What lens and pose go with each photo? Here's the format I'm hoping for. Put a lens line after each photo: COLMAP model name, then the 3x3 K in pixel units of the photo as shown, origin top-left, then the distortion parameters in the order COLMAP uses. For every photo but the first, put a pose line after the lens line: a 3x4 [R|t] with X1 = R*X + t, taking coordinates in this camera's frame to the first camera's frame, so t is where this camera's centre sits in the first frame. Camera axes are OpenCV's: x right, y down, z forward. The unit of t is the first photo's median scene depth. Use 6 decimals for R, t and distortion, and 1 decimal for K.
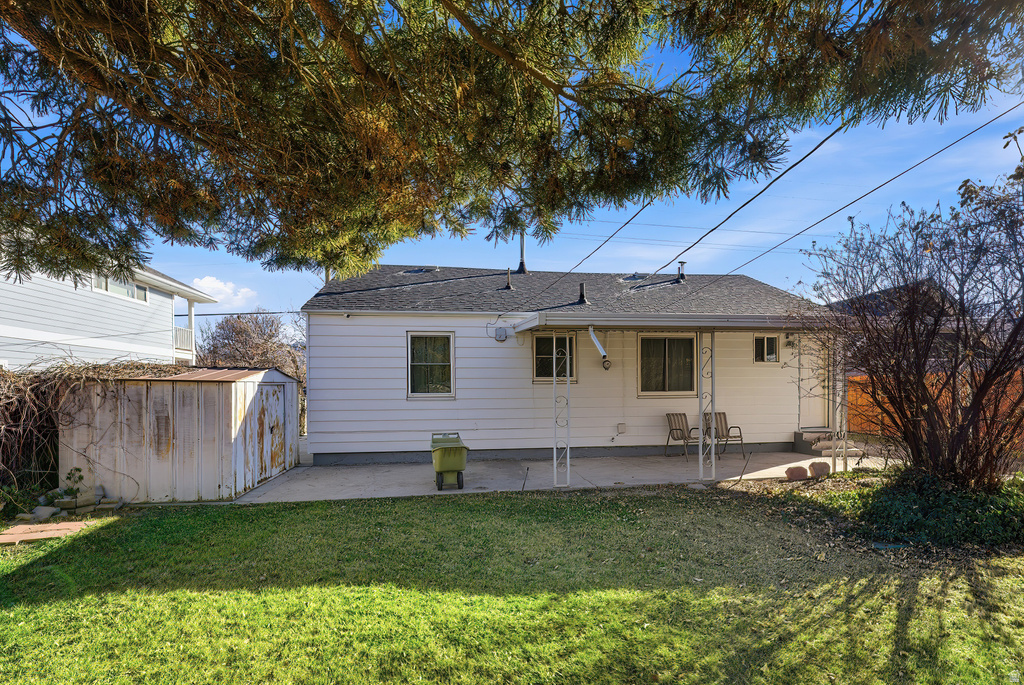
lens RADIAL K [[420.3, 0, 512.0], [0, 420.3, 346.2], [0, 0, 1]] dist [0.000180, 0.000614]
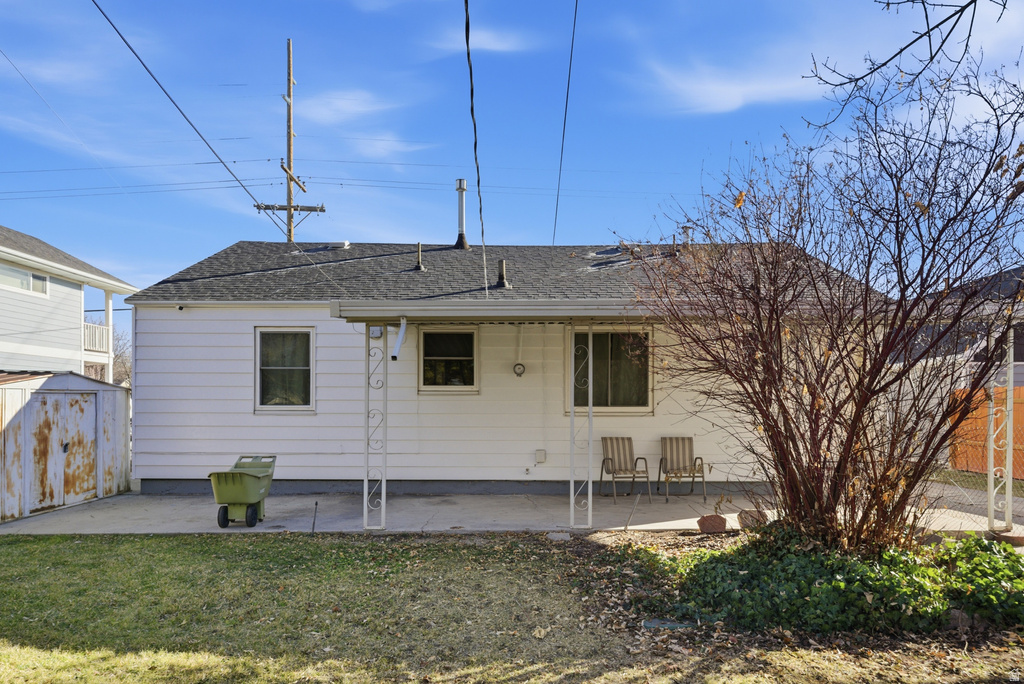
lens RADIAL K [[567.0, 0, 512.2], [0, 567.0, 340.3], [0, 0, 1]] dist [0.001569, 0.000120]
pose [[0.991435, -0.004968, -0.130508, 0.367386], [0.003507, 0.999929, -0.011426, 0.003872], [0.130556, 0.010871, 0.991381, 0.009012]]
